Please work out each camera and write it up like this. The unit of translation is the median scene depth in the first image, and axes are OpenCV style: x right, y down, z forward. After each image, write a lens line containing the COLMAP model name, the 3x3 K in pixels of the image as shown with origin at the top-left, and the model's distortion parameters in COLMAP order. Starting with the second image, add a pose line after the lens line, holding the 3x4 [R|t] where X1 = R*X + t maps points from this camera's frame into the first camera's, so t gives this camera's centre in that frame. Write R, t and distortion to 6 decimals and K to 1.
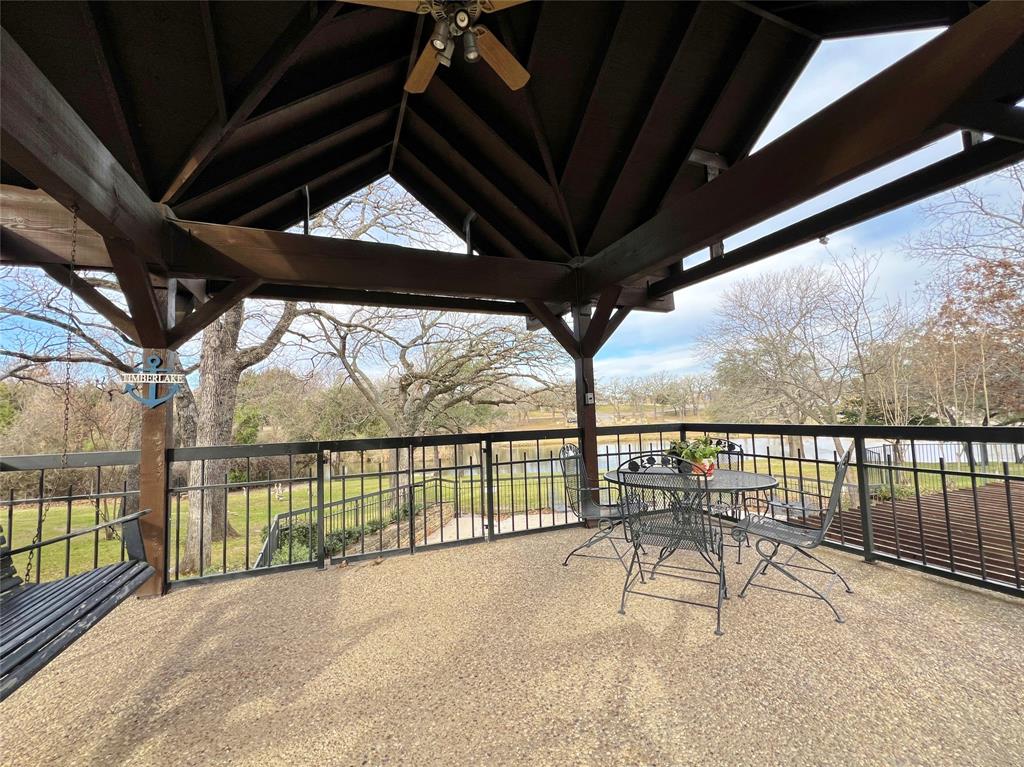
lens RADIAL K [[413.9, 0, 517.4], [0, 413.9, 382.1], [0, 0, 1]] dist [0.001317, -0.000205]
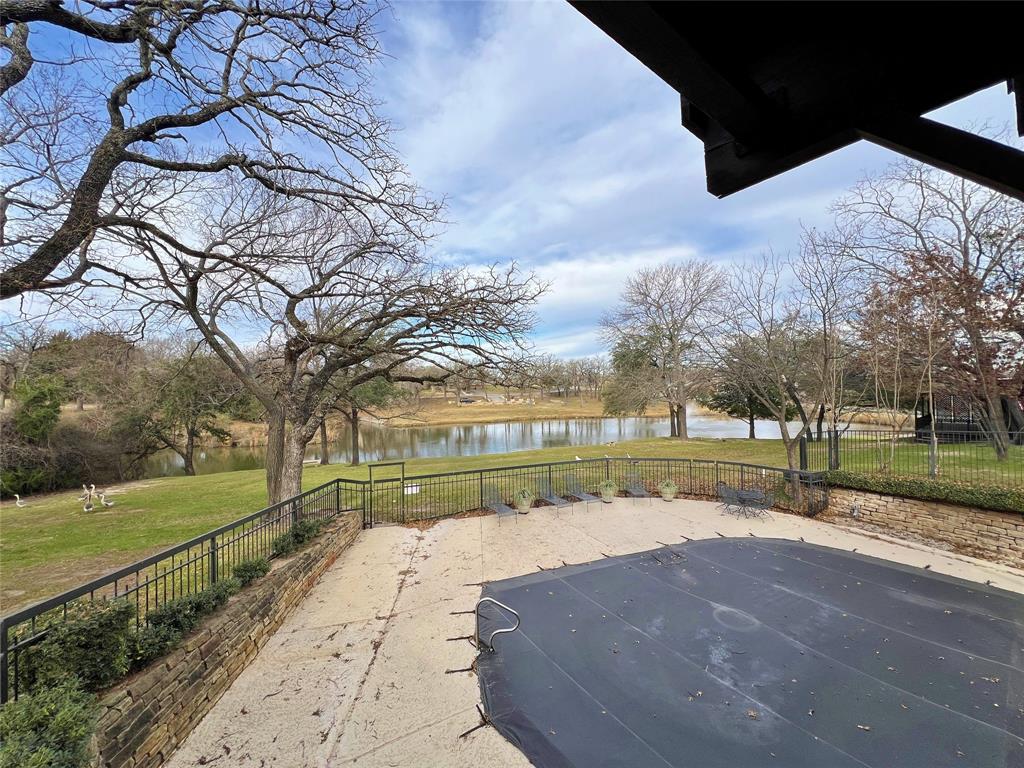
lens RADIAL K [[413.9, 0, 517.4], [0, 413.9, 382.6], [0, 0, 1]] dist [0.001317, -0.000205]
pose [[0.967510, 0.021767, 0.251894, -0.067406], [-0.034336, 0.998369, 0.045610, 0.011555], [-0.250490, -0.052777, 0.966679, 0.186411]]
